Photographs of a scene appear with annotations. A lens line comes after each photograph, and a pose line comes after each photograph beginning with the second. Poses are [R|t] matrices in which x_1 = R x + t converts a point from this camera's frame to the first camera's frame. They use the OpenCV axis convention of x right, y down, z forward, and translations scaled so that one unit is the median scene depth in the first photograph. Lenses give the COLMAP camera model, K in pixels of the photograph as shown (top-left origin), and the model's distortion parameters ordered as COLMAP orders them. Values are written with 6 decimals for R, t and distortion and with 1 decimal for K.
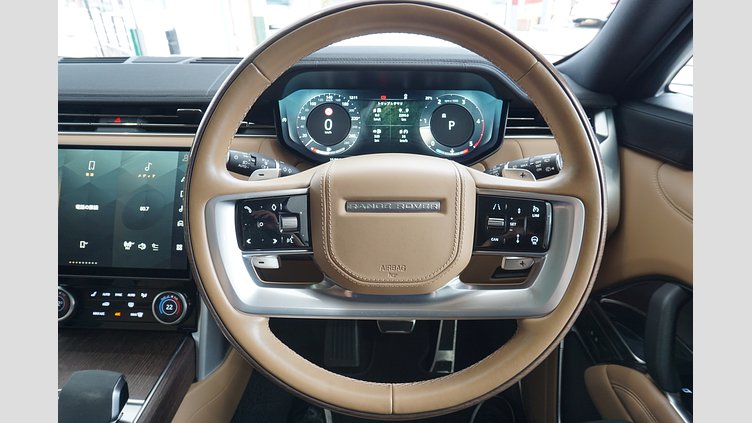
lens RADIAL K [[423.1, 0, 370.0], [0, 423.1, 210.4], [0, 0, 1]] dist [-0.015163, 0.002941]
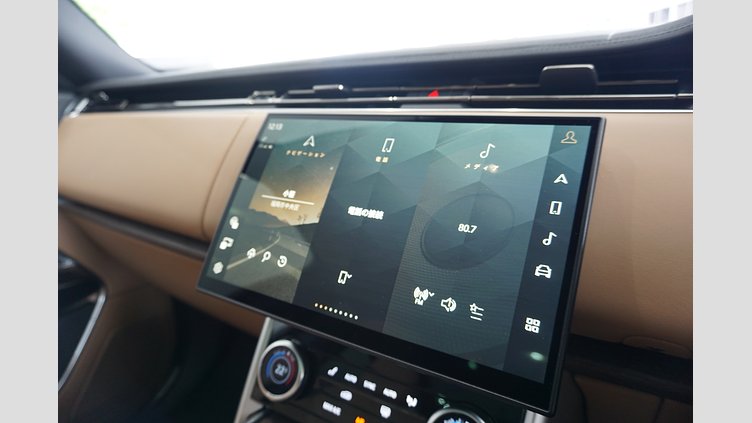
lens RADIAL K [[423.1, 0, 379.3], [0, 423.1, 213.6], [0, 0, 1]] dist [-0.015163, 0.002941]
pose [[0.870091, 0.115390, -0.479193, -0.387694], [-0.221489, 0.960055, -0.170986, 0.084397], [0.440322, 0.254909, 0.860894, 0.525492]]
